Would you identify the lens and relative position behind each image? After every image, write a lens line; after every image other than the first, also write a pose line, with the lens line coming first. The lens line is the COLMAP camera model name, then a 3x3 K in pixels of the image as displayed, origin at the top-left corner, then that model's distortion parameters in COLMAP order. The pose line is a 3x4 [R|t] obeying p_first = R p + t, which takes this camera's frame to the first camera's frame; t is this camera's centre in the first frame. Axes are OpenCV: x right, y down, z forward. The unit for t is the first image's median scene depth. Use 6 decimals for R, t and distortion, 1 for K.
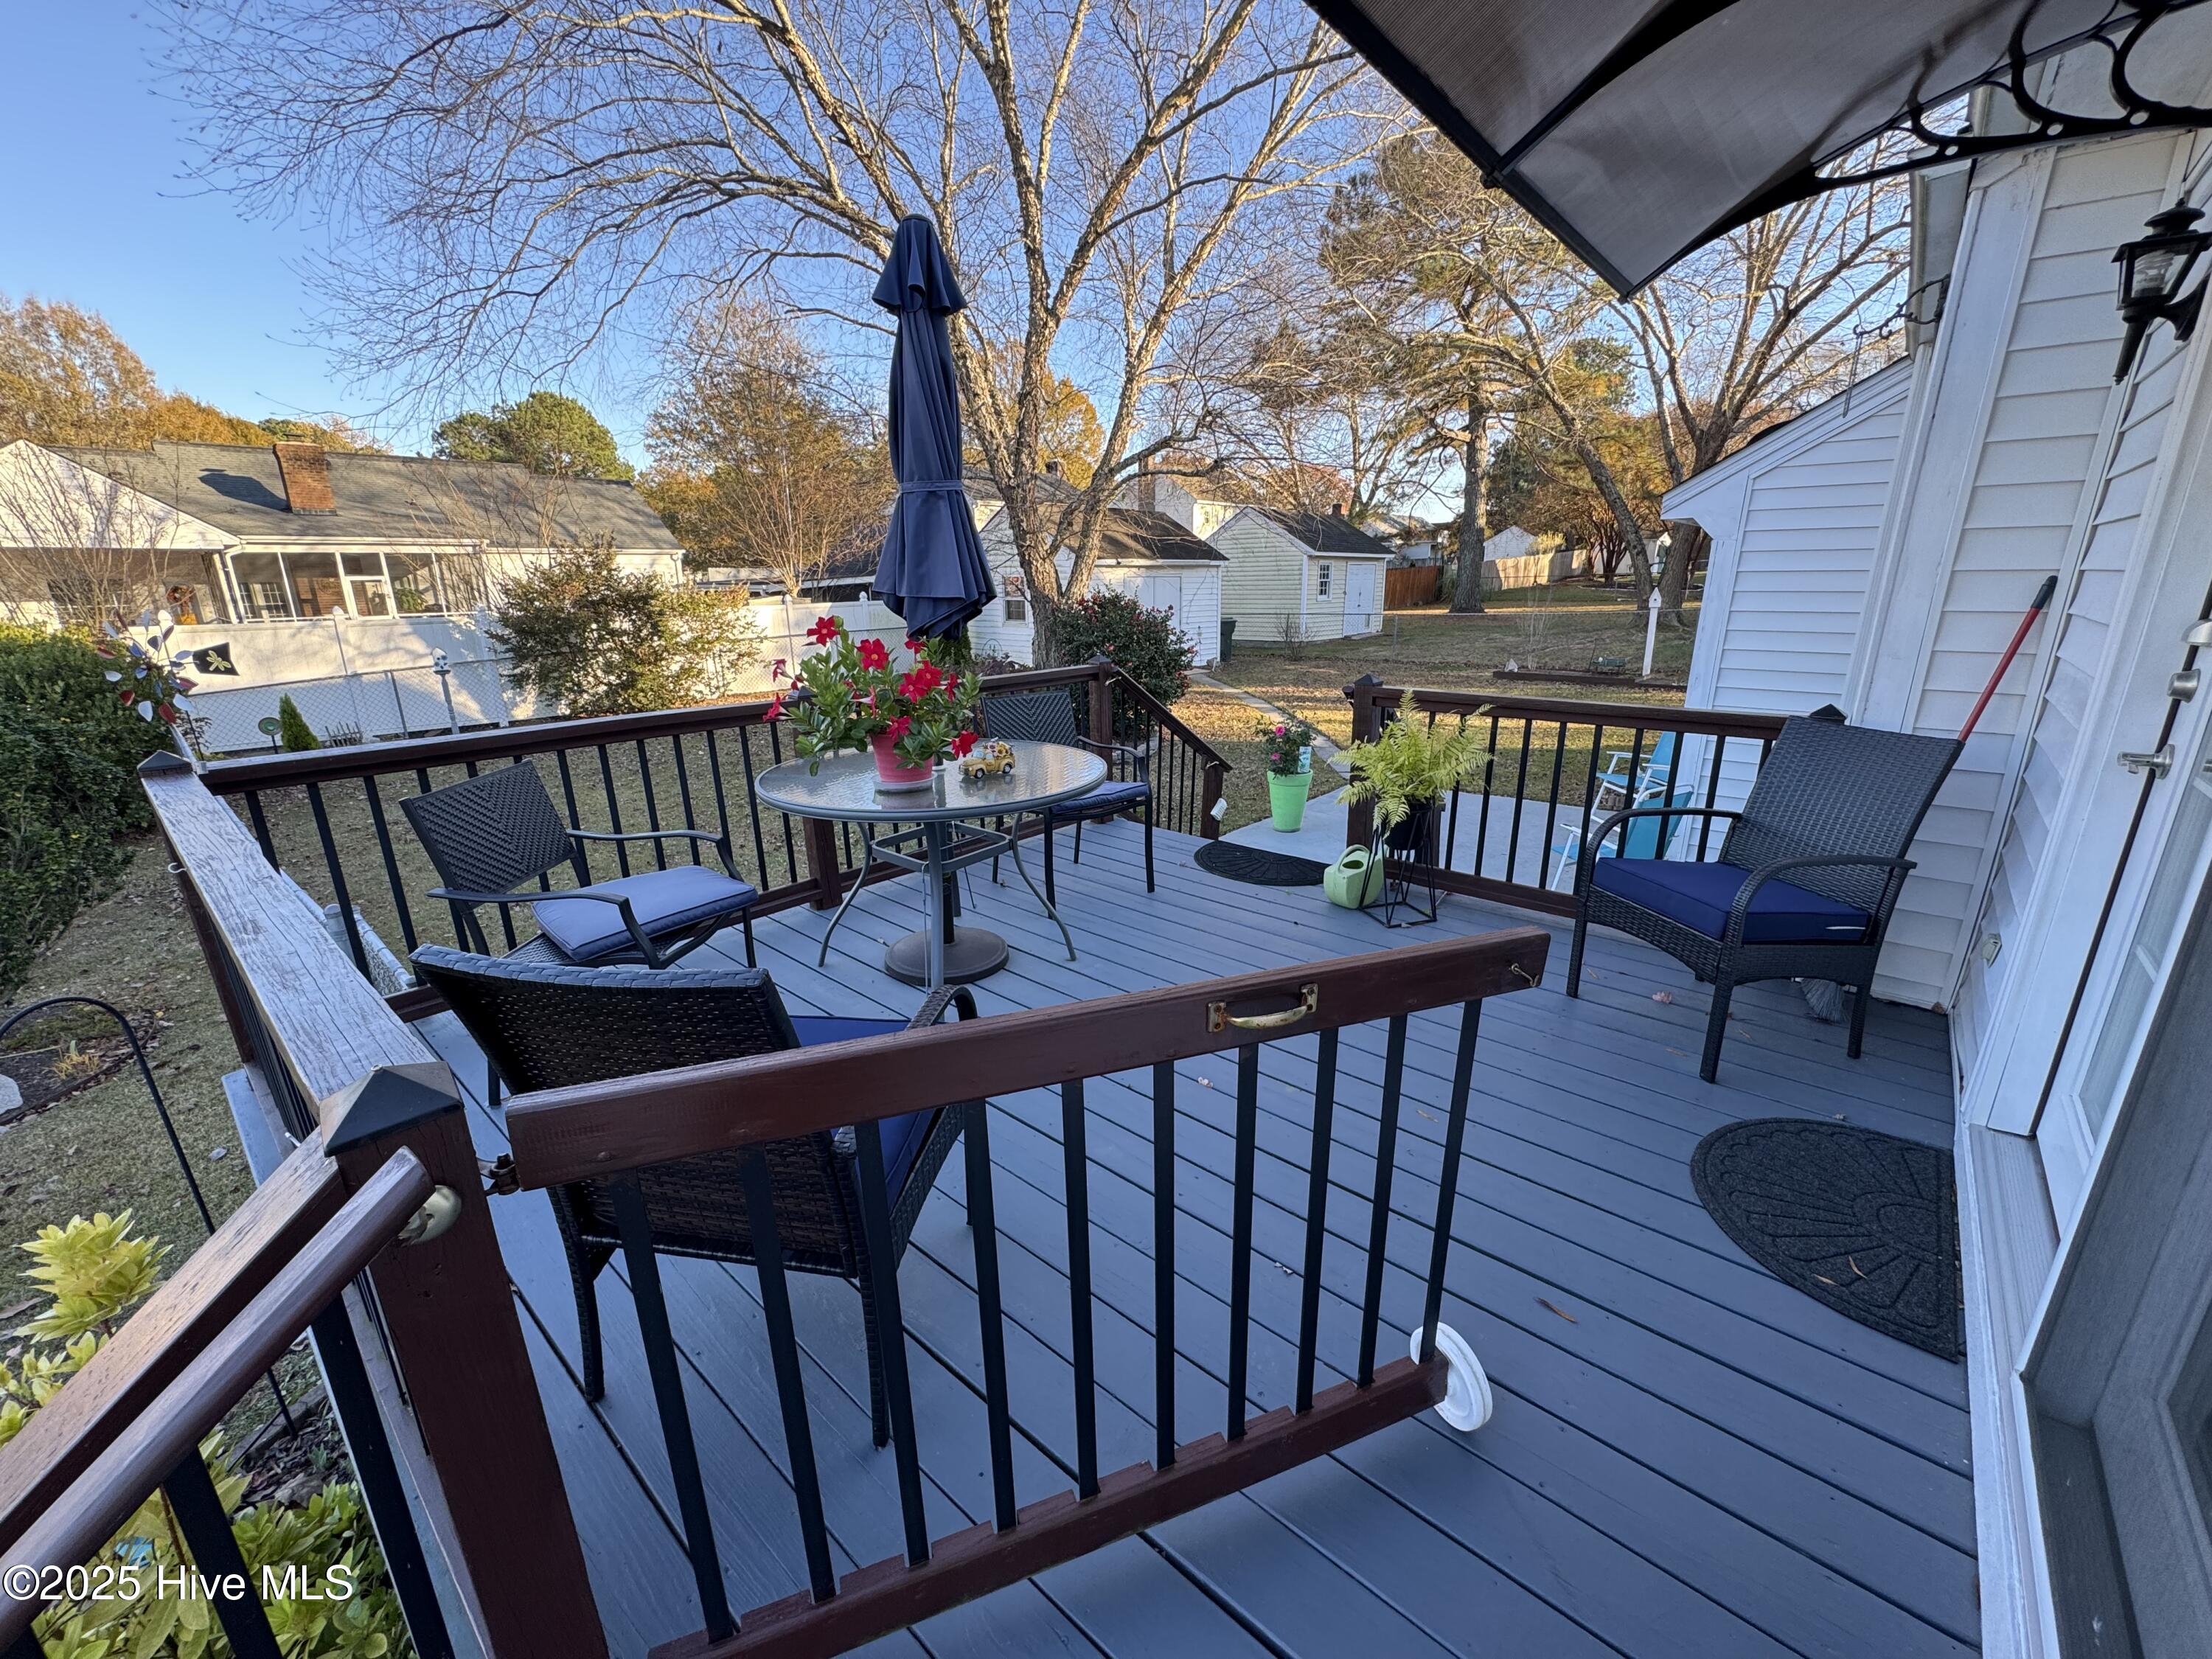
lens RADIAL K [[883.6, 0, 1106.2], [0, 883.6, 836.0], [0, 0, 1]] dist [-0.003087, 0.000487]
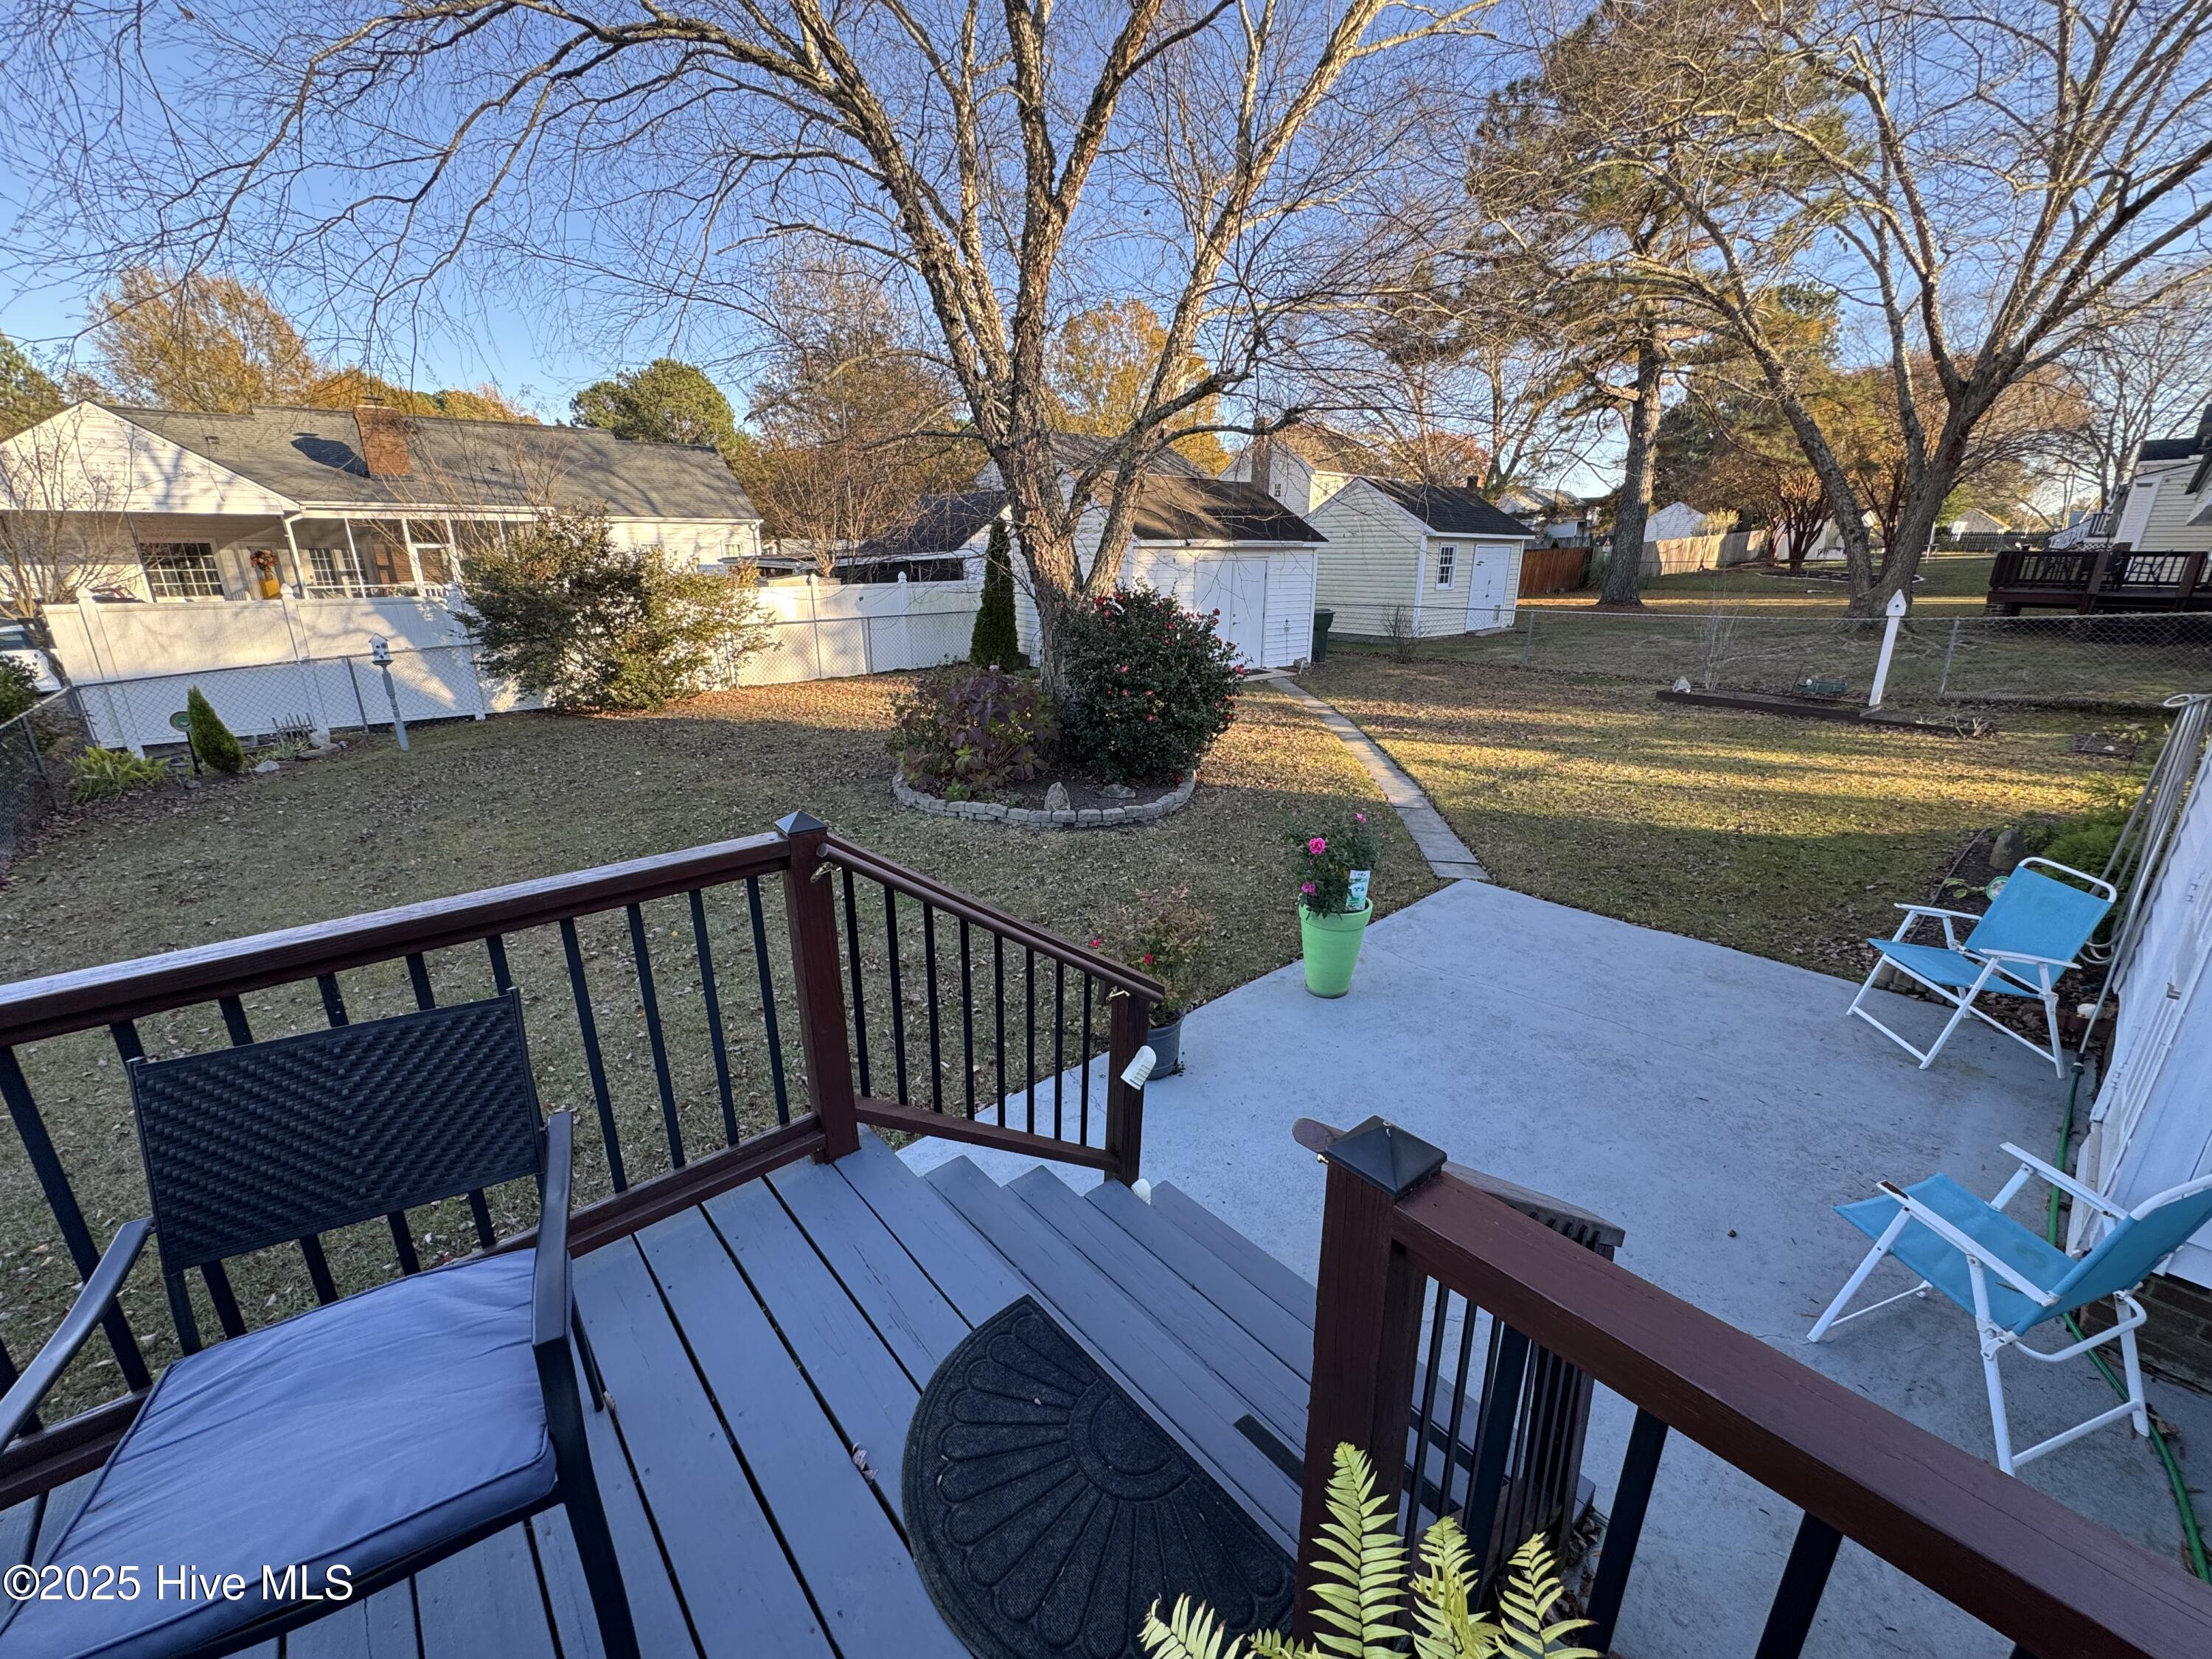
lens RADIAL K [[883.6, 0, 1103.3], [0, 883.6, 833.0], [0, 0, 1]] dist [-0.003087, 0.000487]
pose [[0.991202, 0.054416, -0.120656, 0.039797], [-0.051201, 0.998250, 0.029591, -0.044466], [0.122055, -0.023153, 0.992253, 0.121714]]
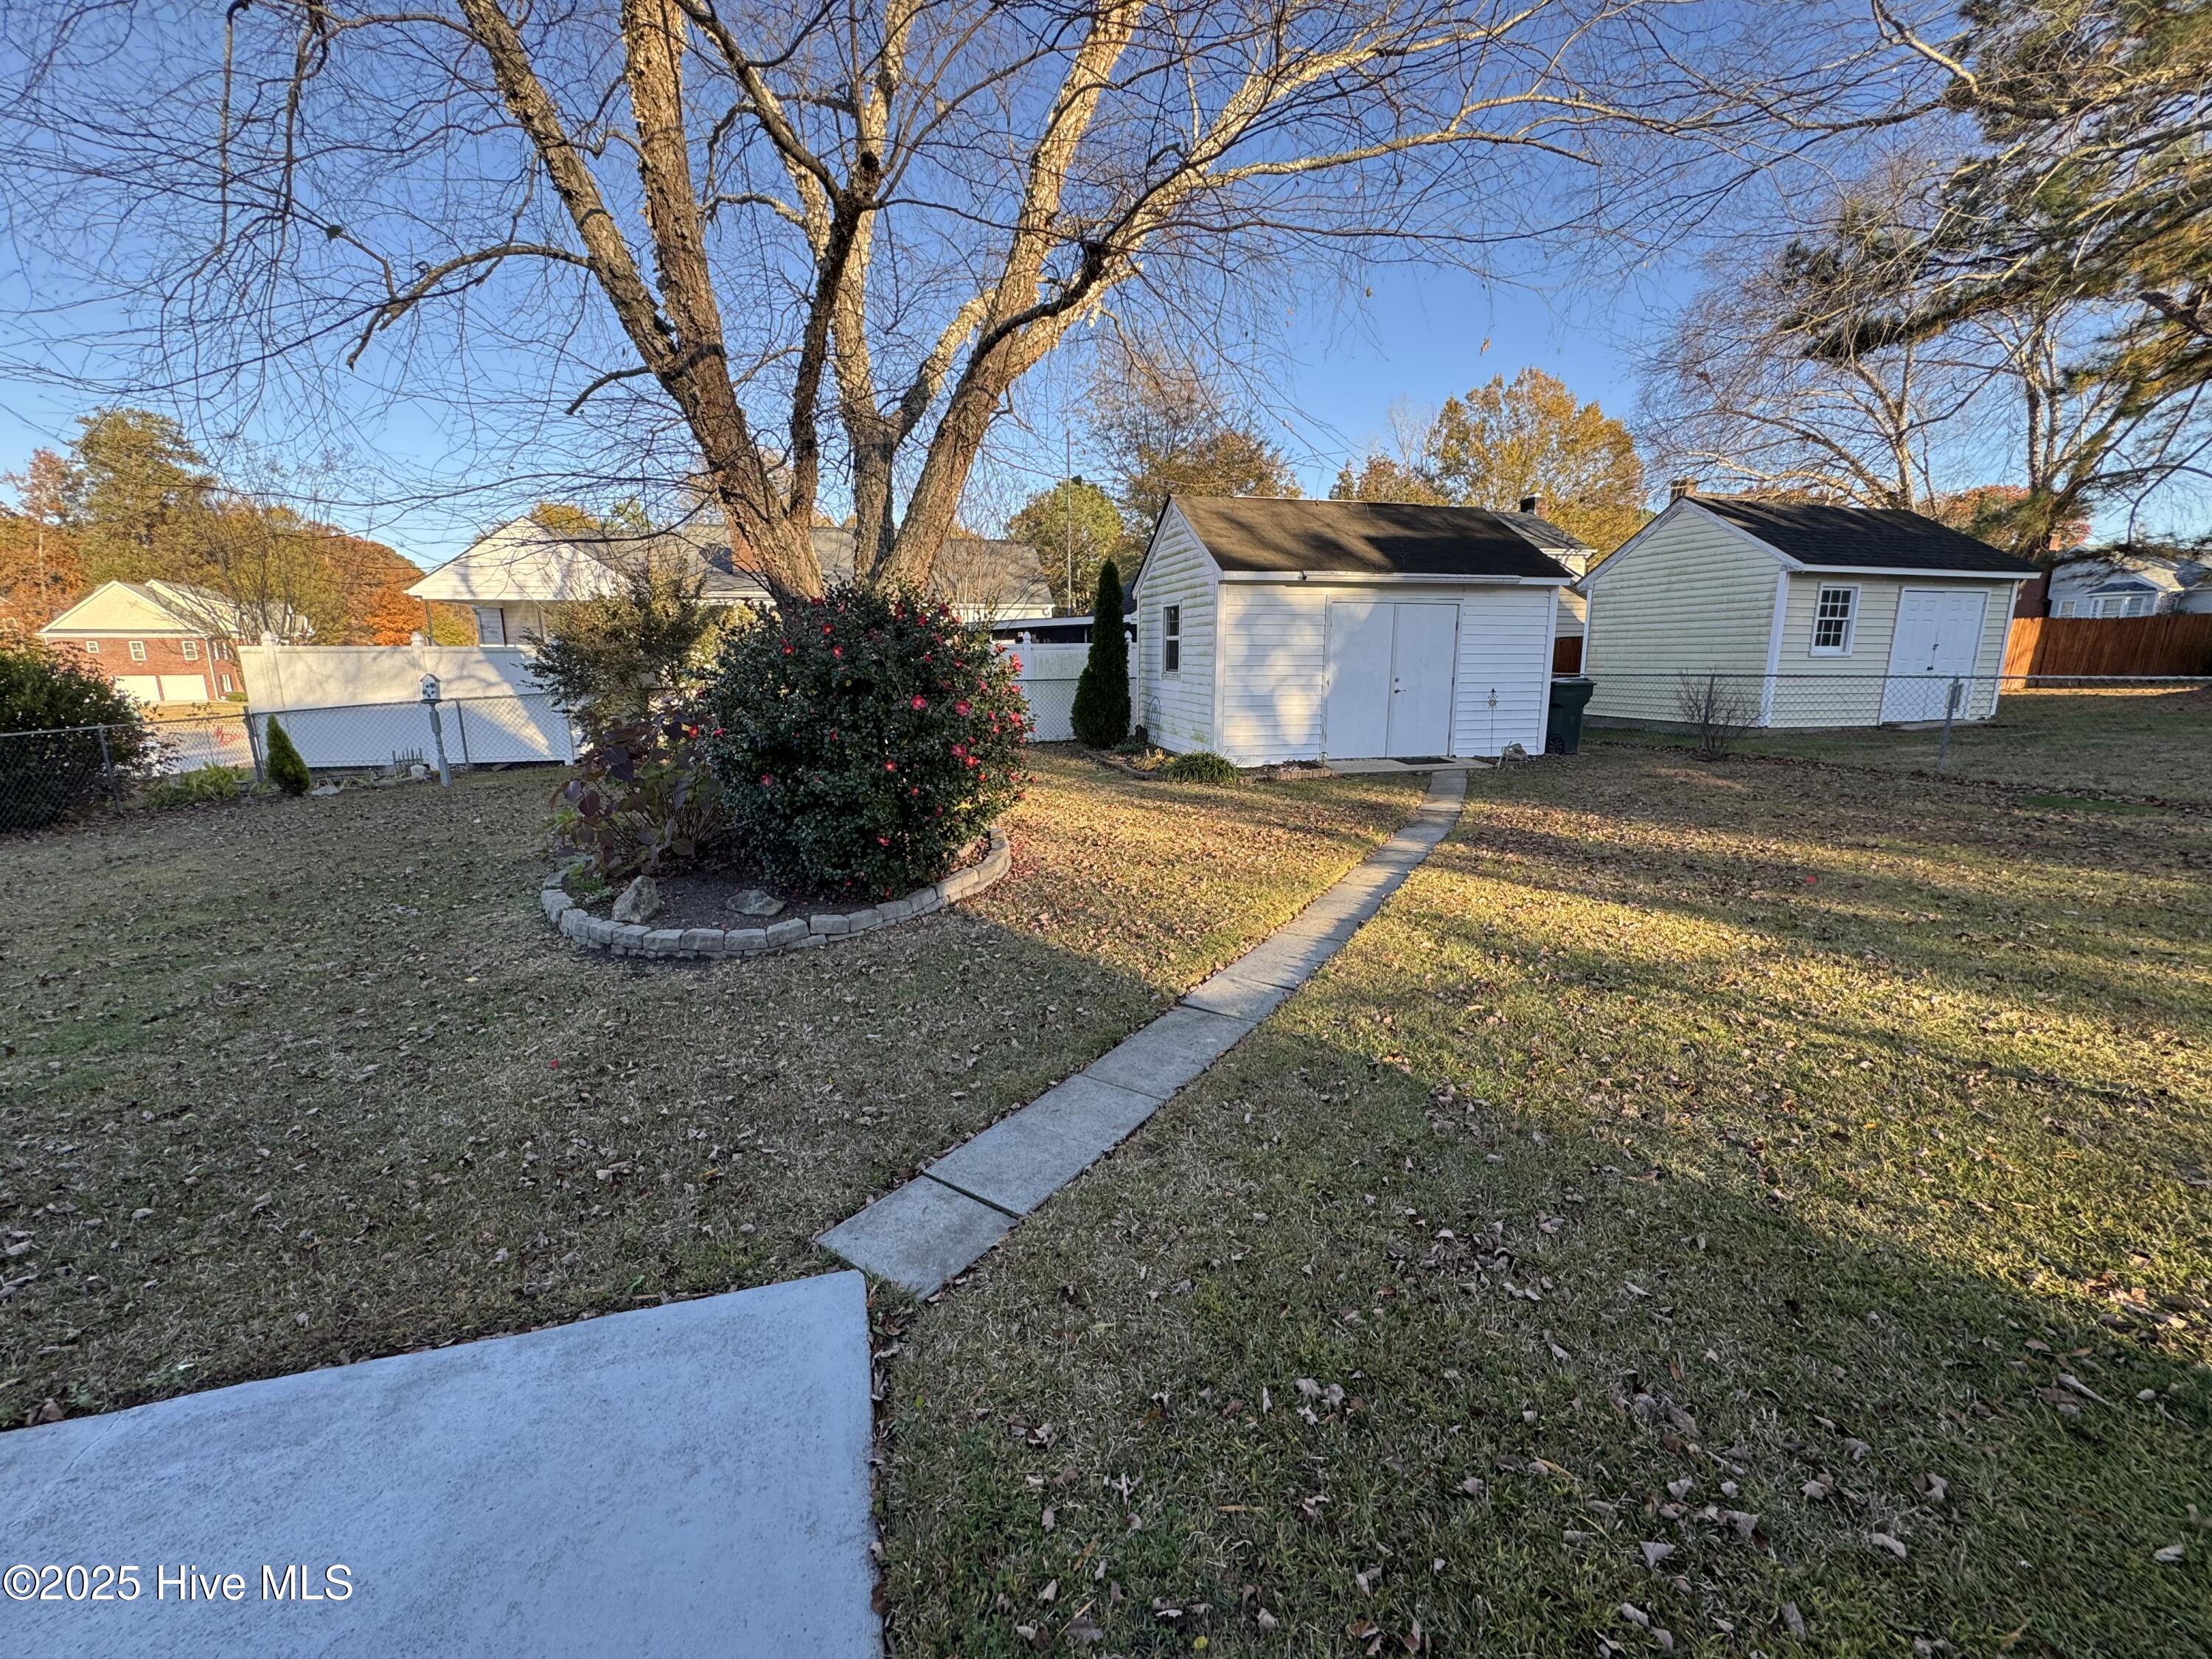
lens RADIAL K [[883.6, 0, 1104.6], [0, 883.6, 825.5], [0, 0, 1]] dist [-0.003087, 0.000487]
pose [[0.833911, 0.113986, -0.540000, 0.193103], [-0.161712, 0.985960, -0.041607, -0.075646], [0.527676, 0.122021, 0.840636, 0.350707]]
